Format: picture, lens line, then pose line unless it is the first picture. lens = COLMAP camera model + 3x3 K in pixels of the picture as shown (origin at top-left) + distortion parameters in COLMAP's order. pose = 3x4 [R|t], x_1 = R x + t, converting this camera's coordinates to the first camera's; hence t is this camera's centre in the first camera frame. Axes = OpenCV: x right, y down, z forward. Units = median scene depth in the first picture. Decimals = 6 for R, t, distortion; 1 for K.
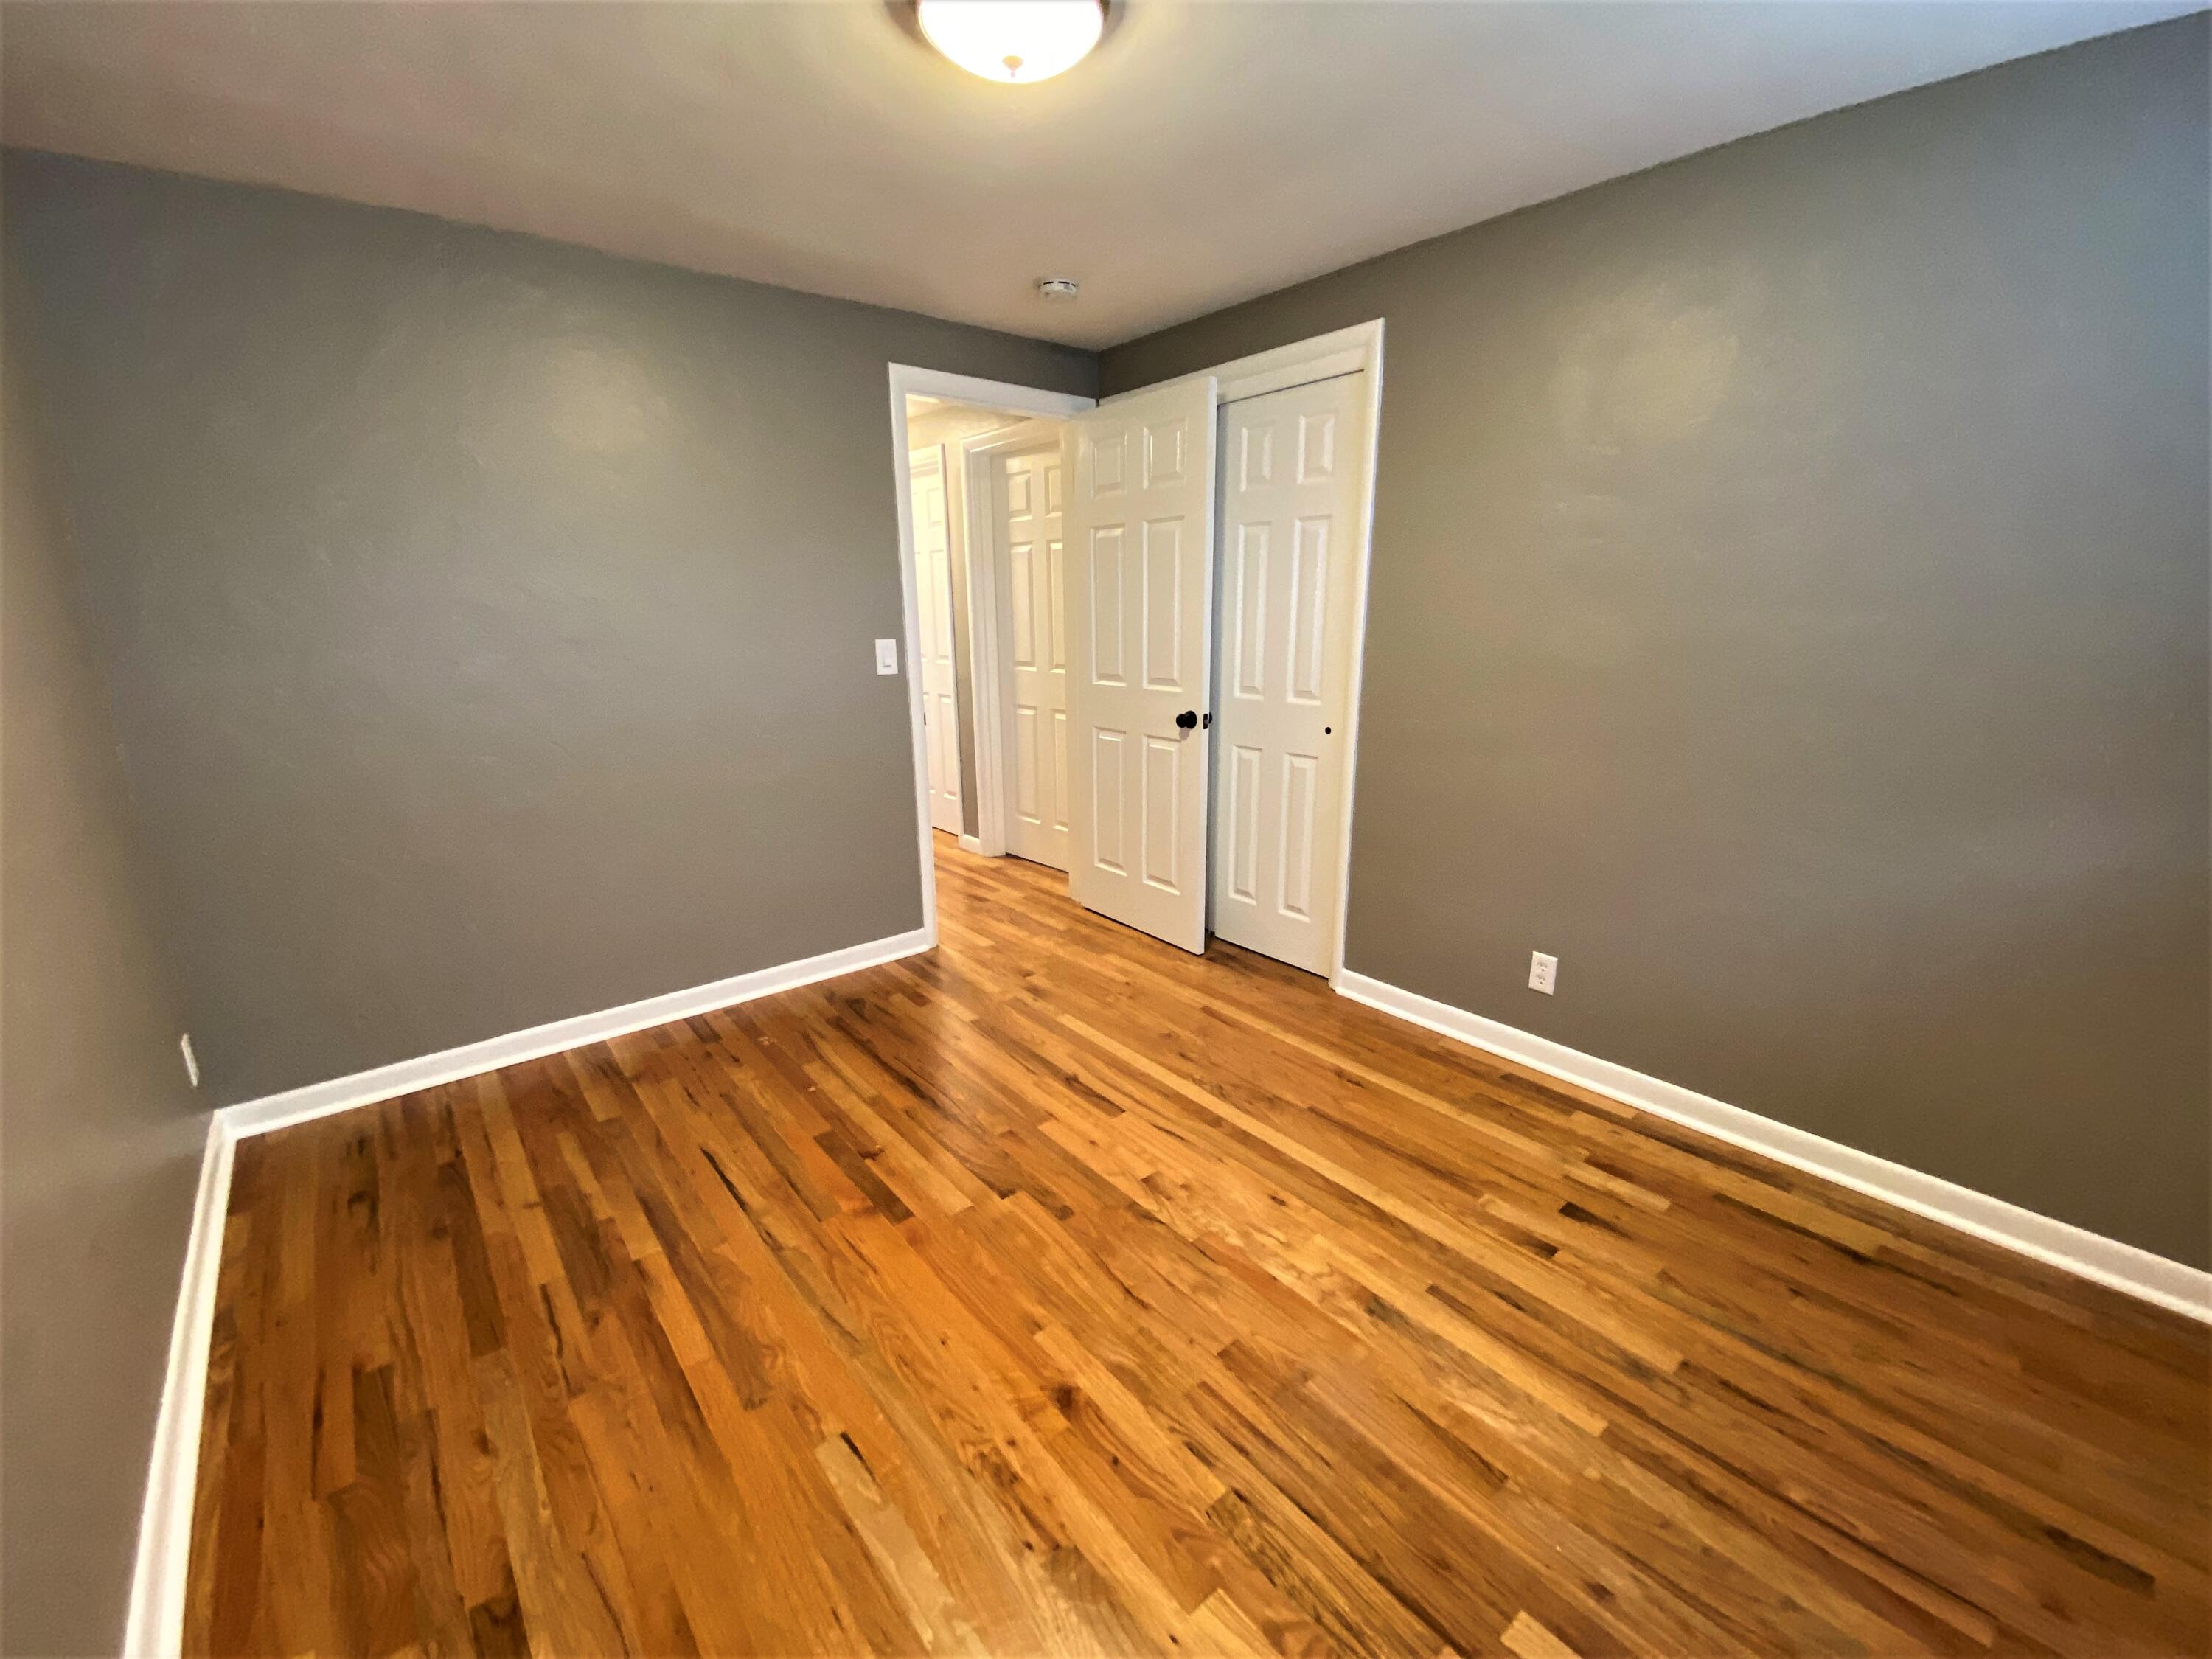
lens RADIAL K [[896.6, 0, 1101.8], [0, 896.6, 828.1], [0, 0, 1]] dist [0.059350, -0.041389]
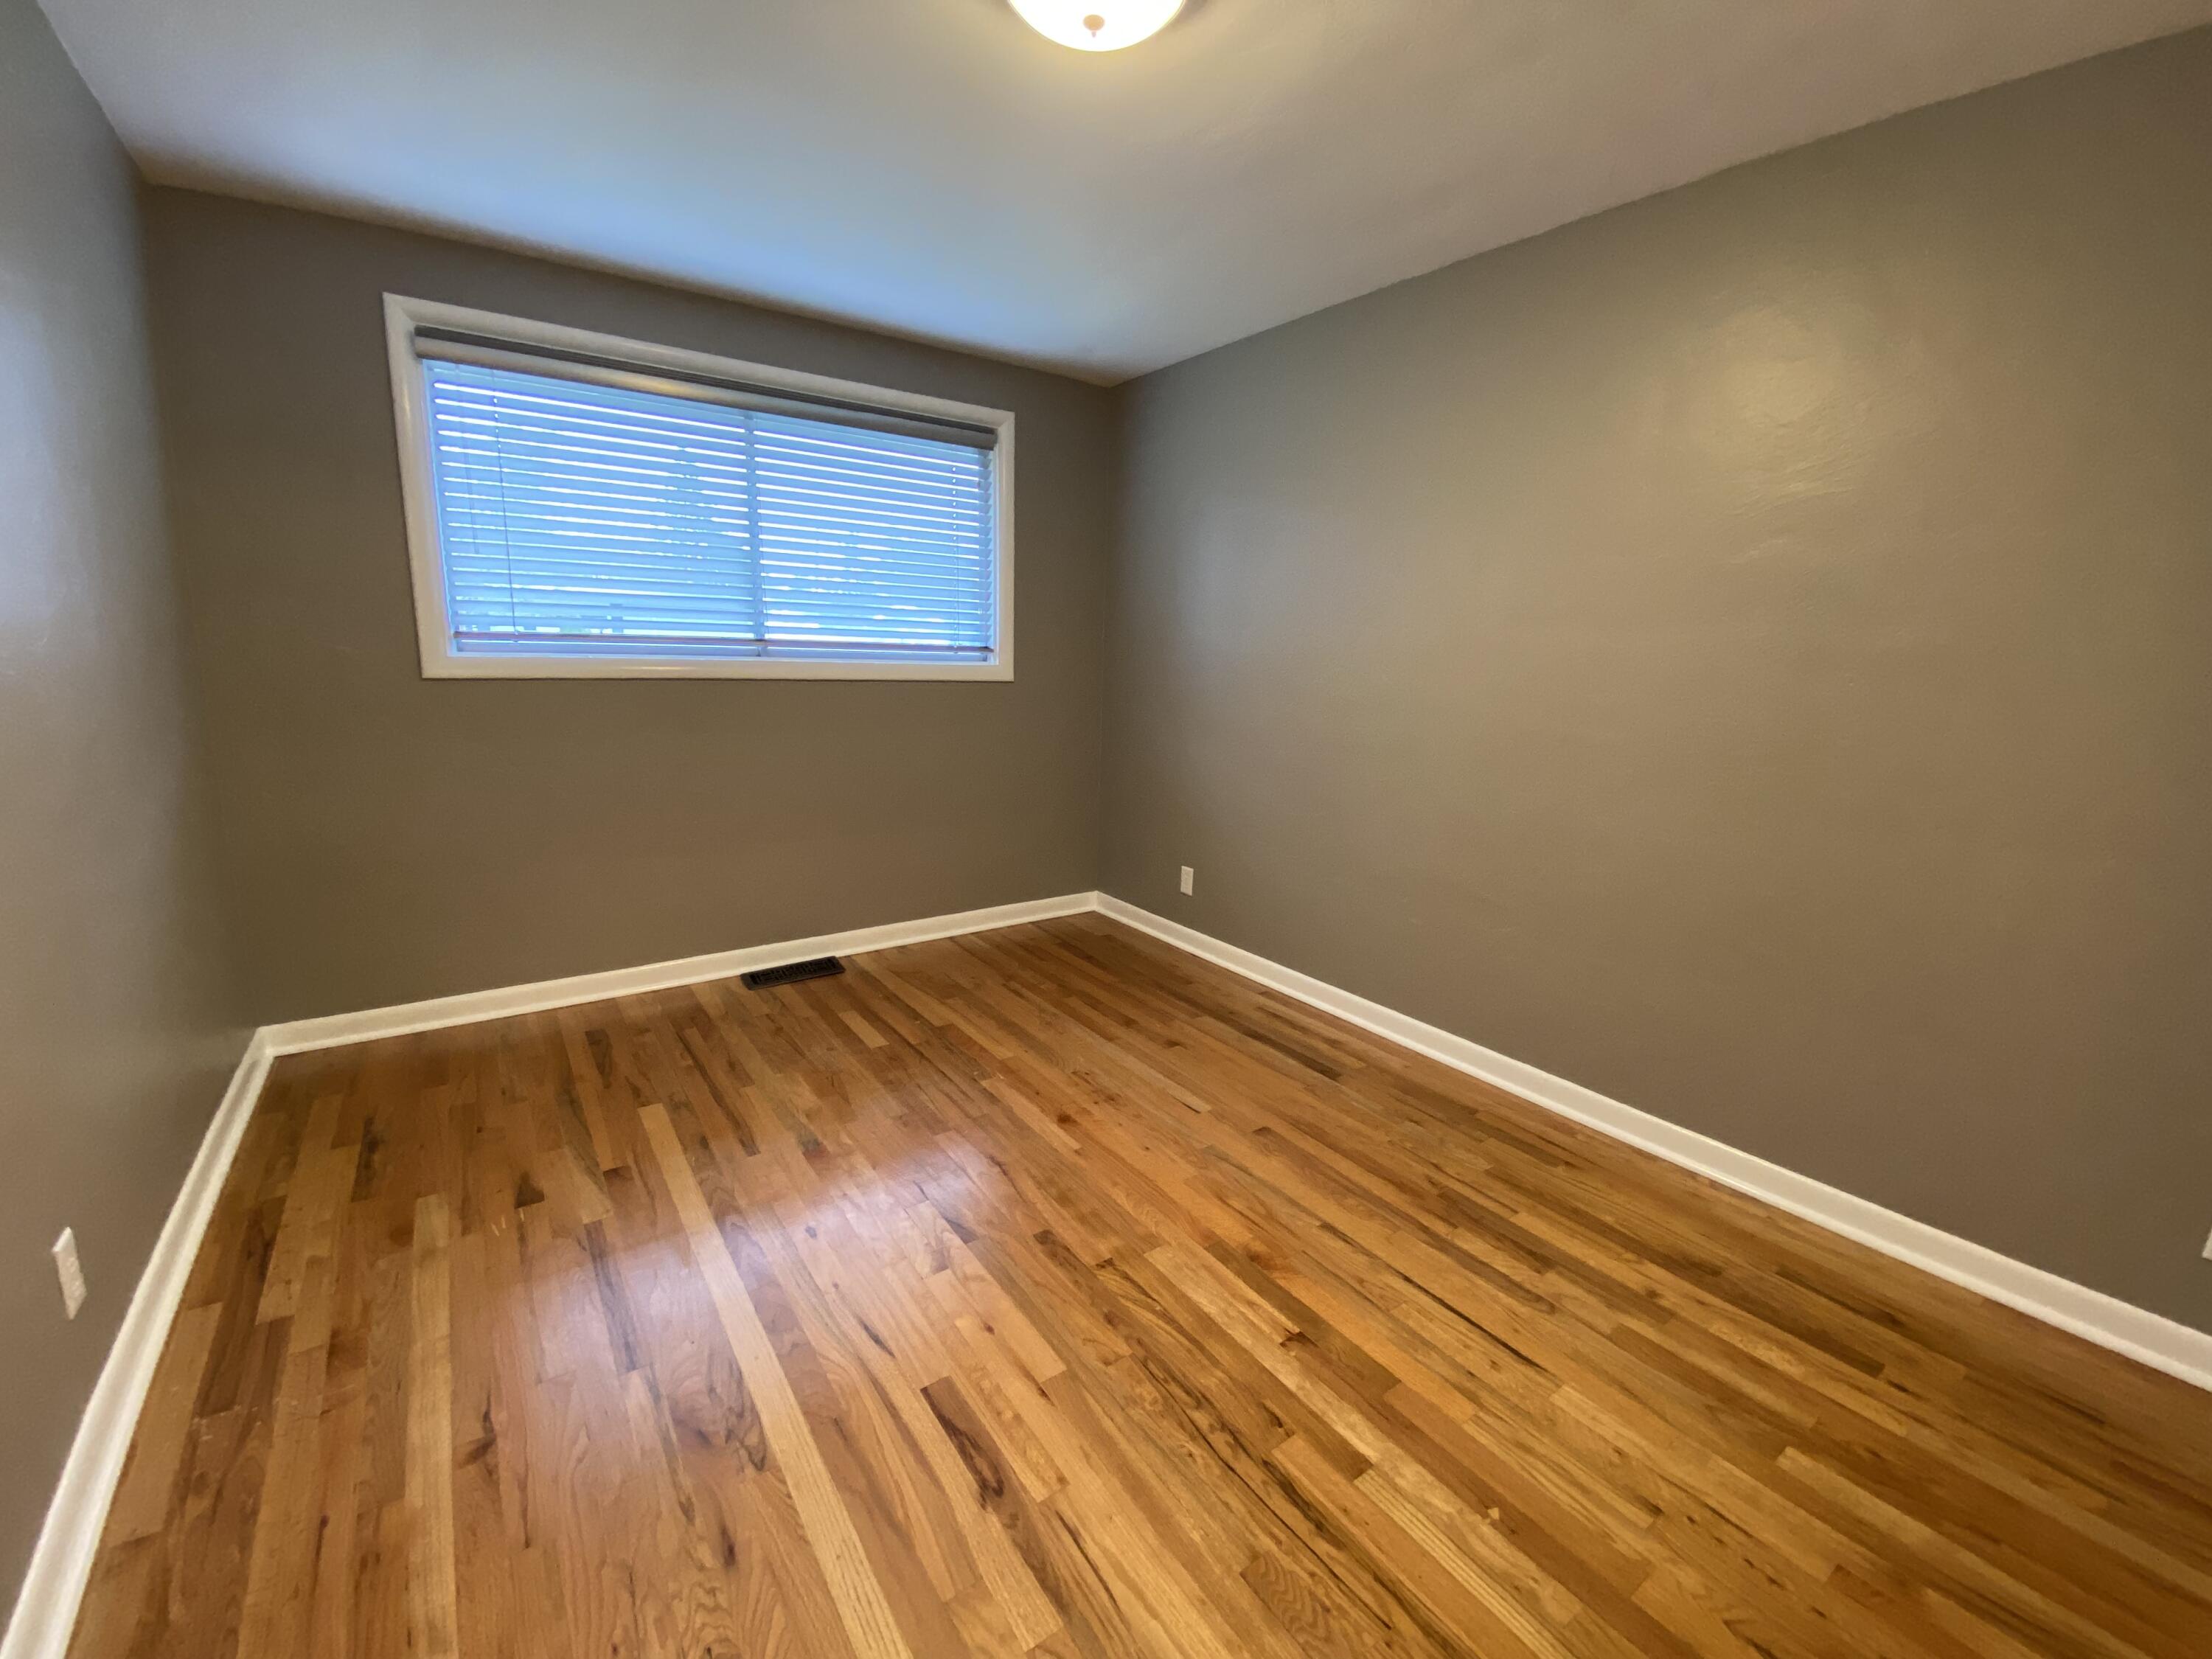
lens RADIAL K [[896.6, 0, 1101.8], [0, 896.6, 828.1], [0, 0, 1]] dist [0.059350, -0.041389]
pose [[-0.996886, -0.033368, 0.071448, -0.153390], [-0.000003, 0.906075, 0.423118, -0.356566], [-0.078856, 0.421800, -0.903253, 1.673118]]
